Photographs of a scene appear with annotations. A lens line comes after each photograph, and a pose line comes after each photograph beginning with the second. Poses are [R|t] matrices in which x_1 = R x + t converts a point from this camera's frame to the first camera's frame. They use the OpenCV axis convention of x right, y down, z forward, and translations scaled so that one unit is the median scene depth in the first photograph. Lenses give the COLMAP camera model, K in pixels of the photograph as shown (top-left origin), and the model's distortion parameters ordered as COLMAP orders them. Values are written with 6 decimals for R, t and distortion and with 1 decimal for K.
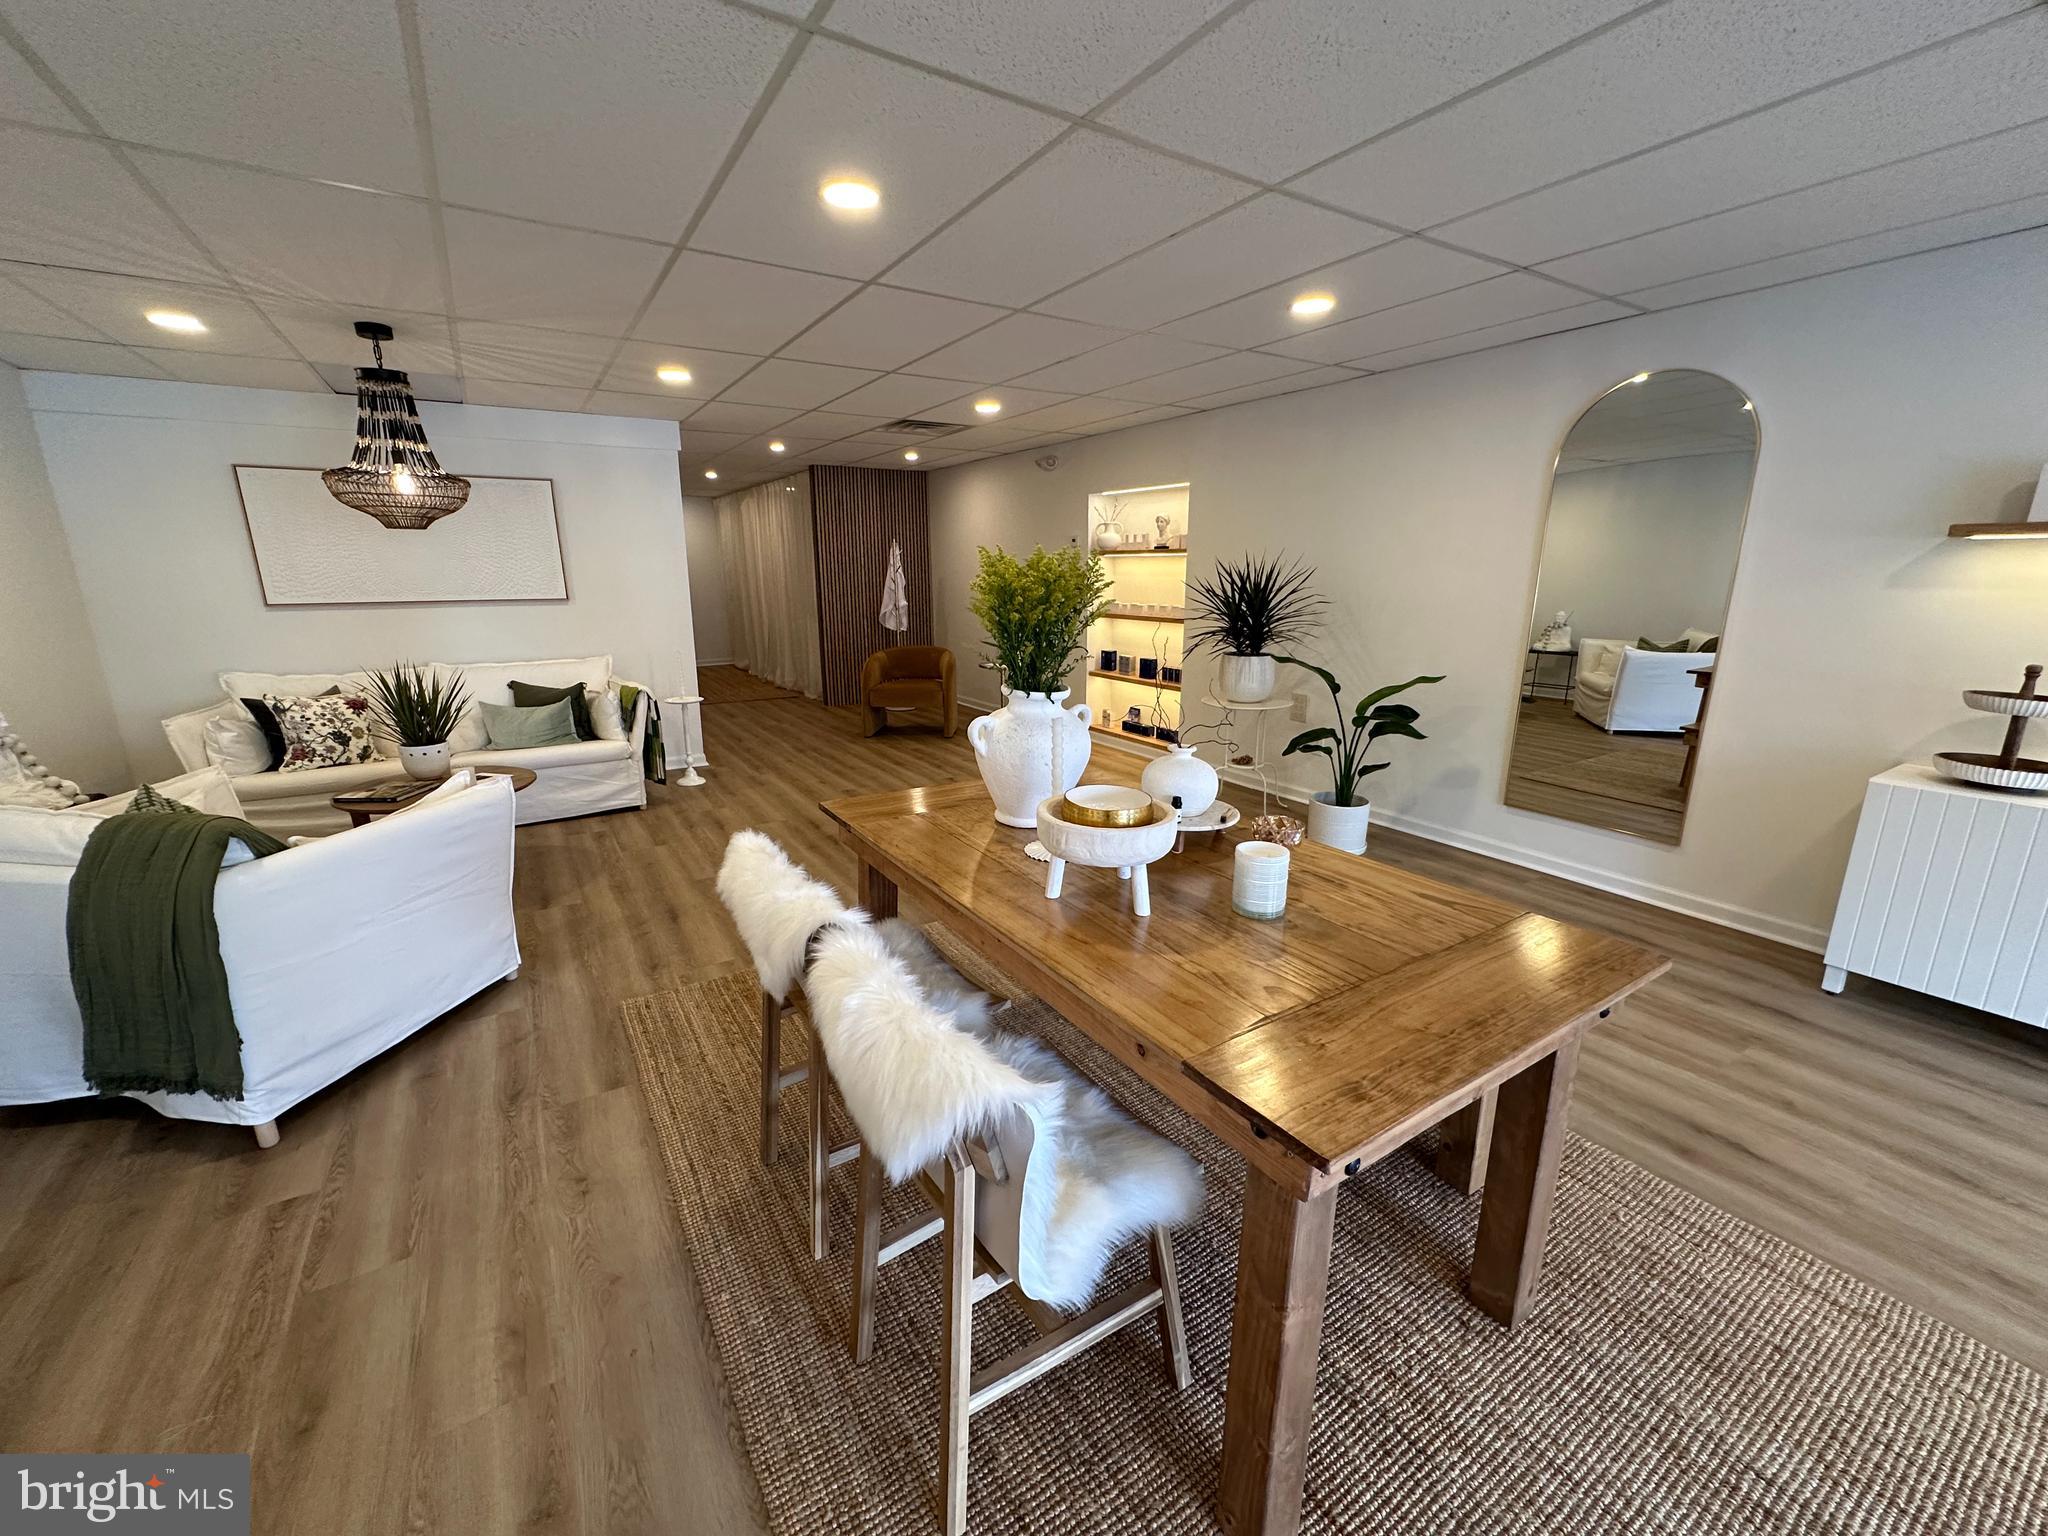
lens RADIAL K [[820.5, 0, 1024.6], [0, 820.5, 769.2], [0, 0, 1]] dist [-0.001249, 0.000049]
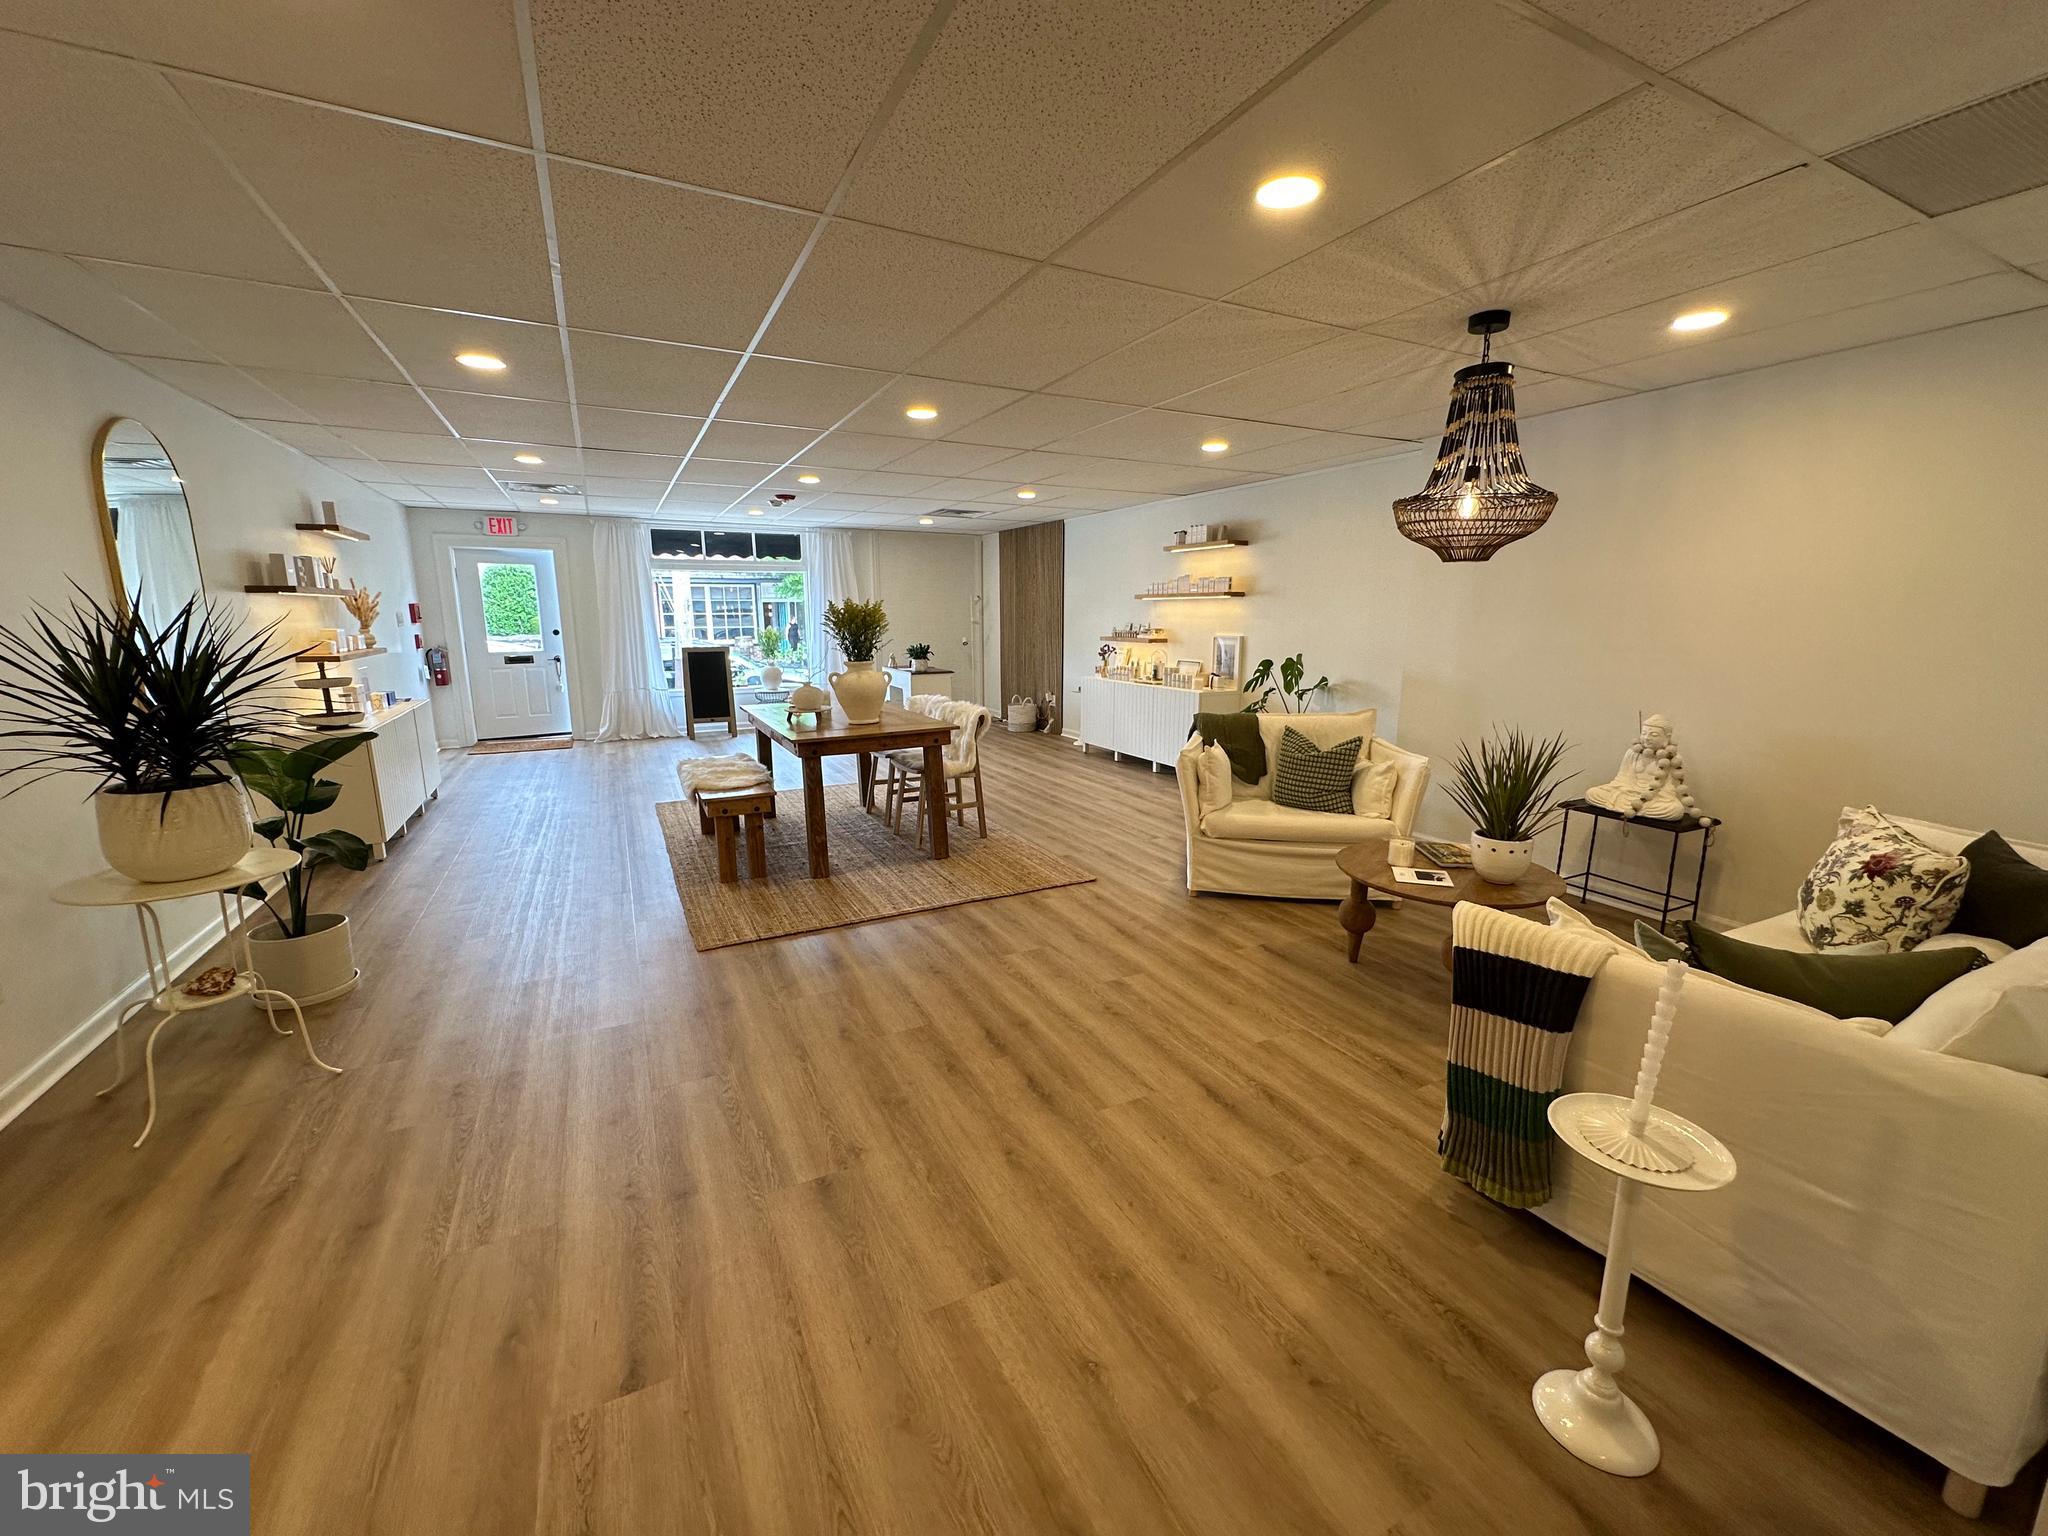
lens RADIAL K [[820.5, 0, 1023.0], [0, 820.5, 766.1], [0, 0, 1]] dist [-0.001249, 0.000049]
pose [[-0.994790, -0.012199, 0.101215, -0.322987], [0.031056, 0.909364, 0.414841, -0.375029], [-0.097102, 0.415823, -0.904247, 1.516400]]
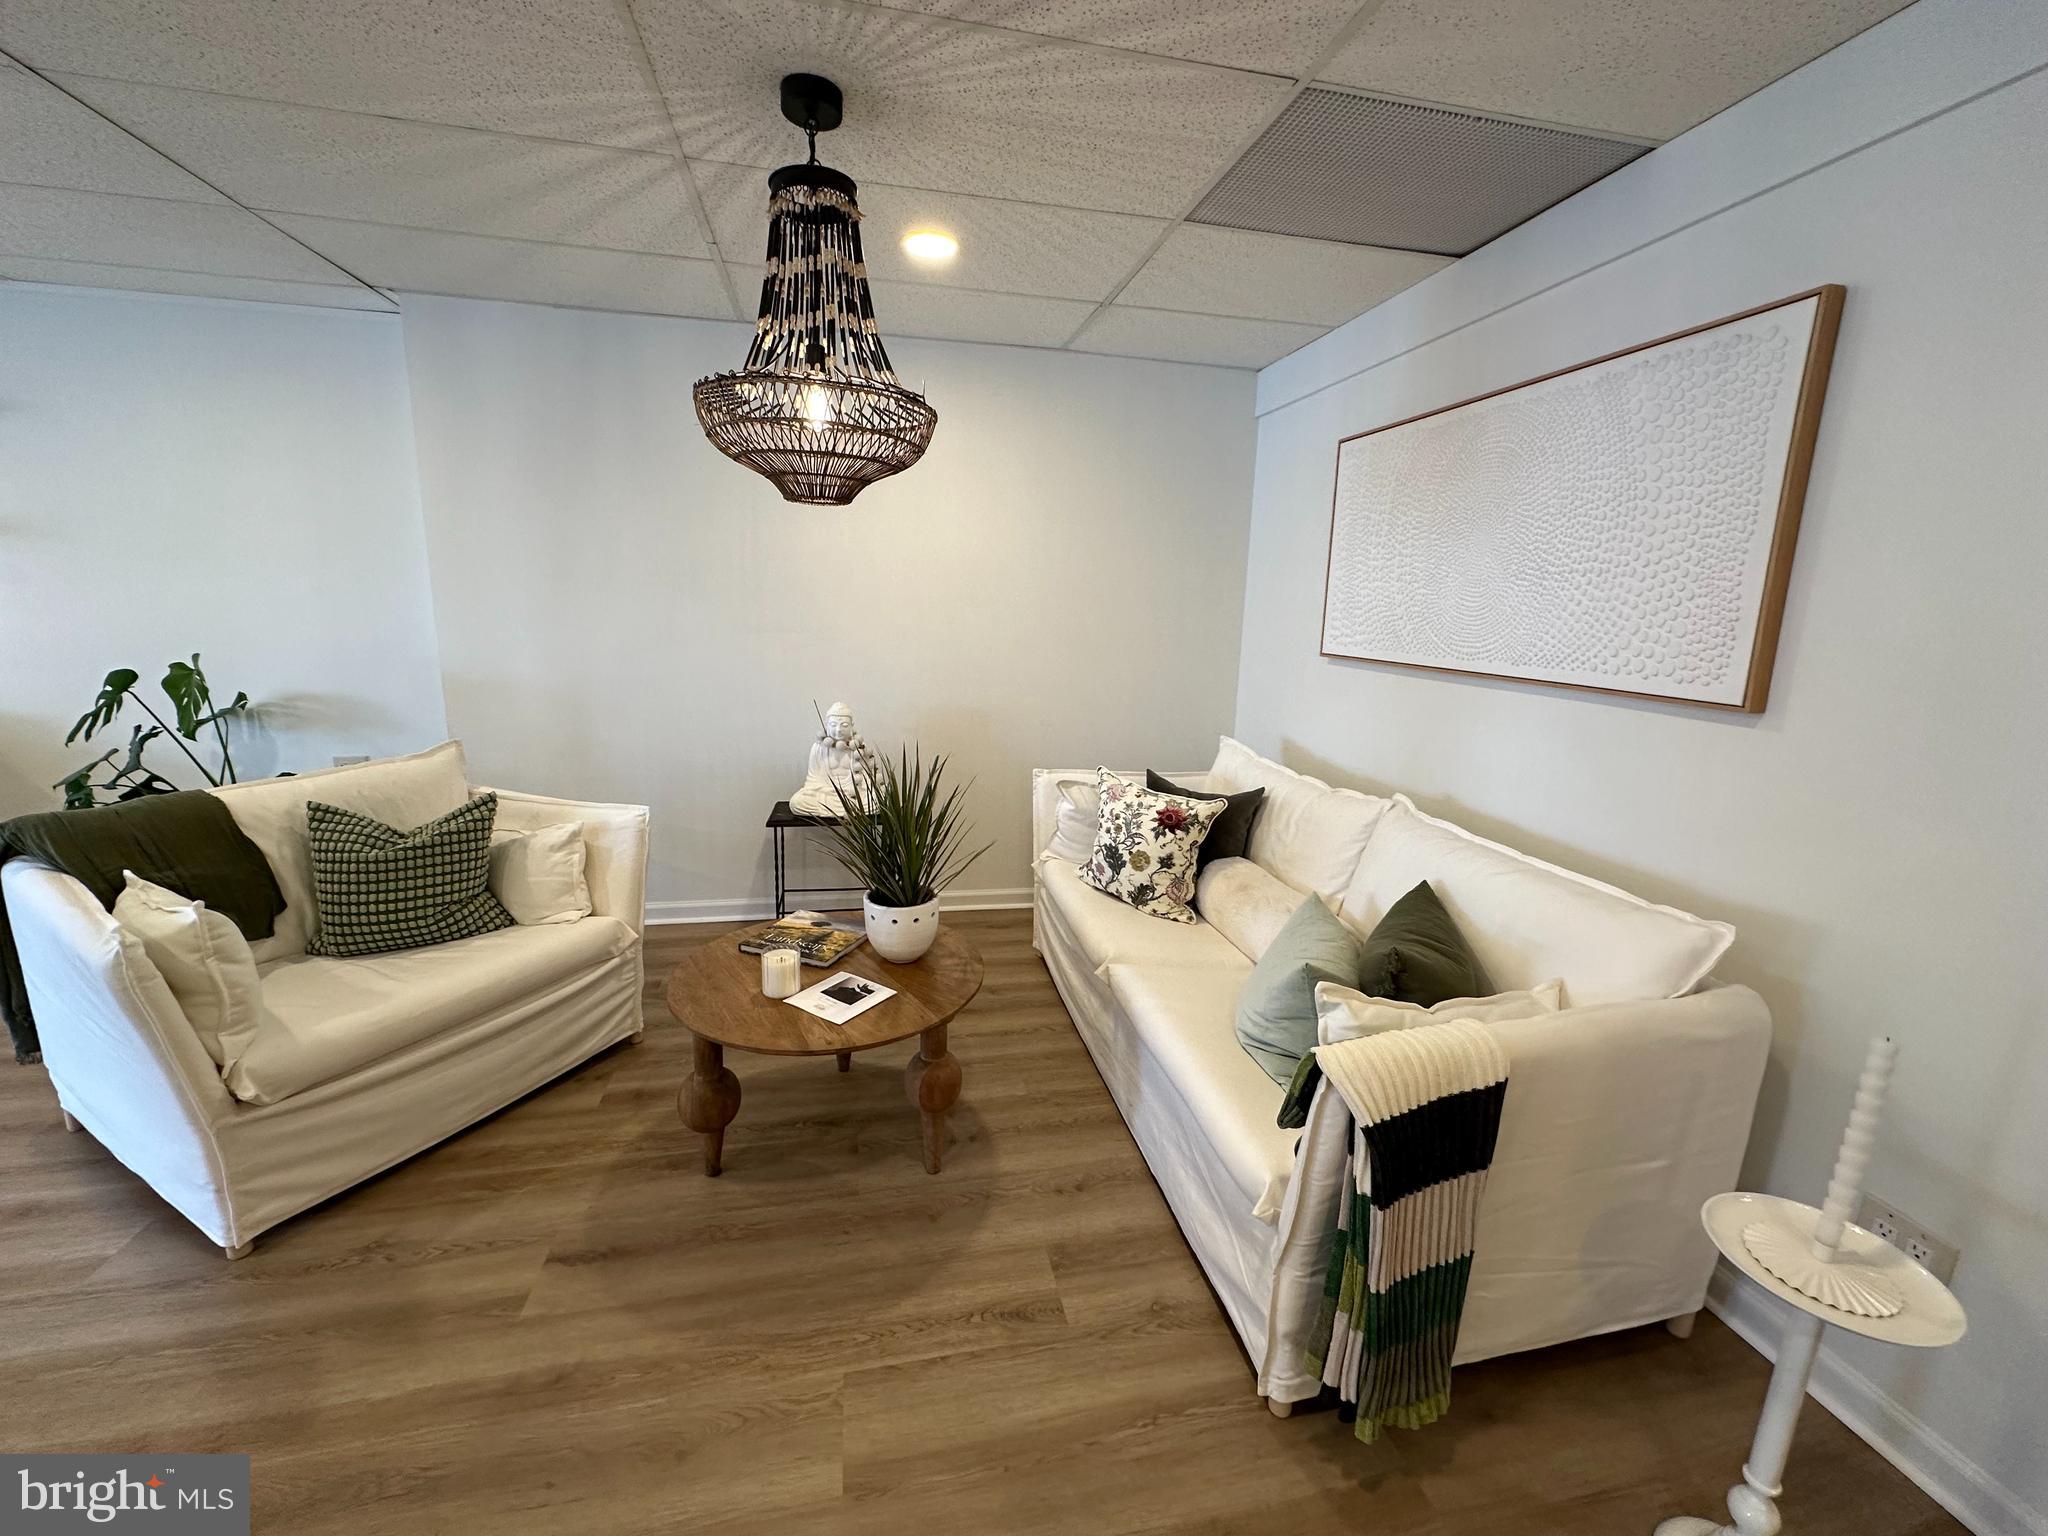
lens RADIAL K [[820.5, 0, 1022.0], [0, 820.5, 765.7], [0, 0, 1]] dist [-0.001249, 0.000049]
pose [[-0.353988, 0.183254, -0.917121, -0.238419], [-0.246830, 0.927542, 0.280607, -0.257273], [0.902090, 0.325705, -0.283106, 1.067479]]
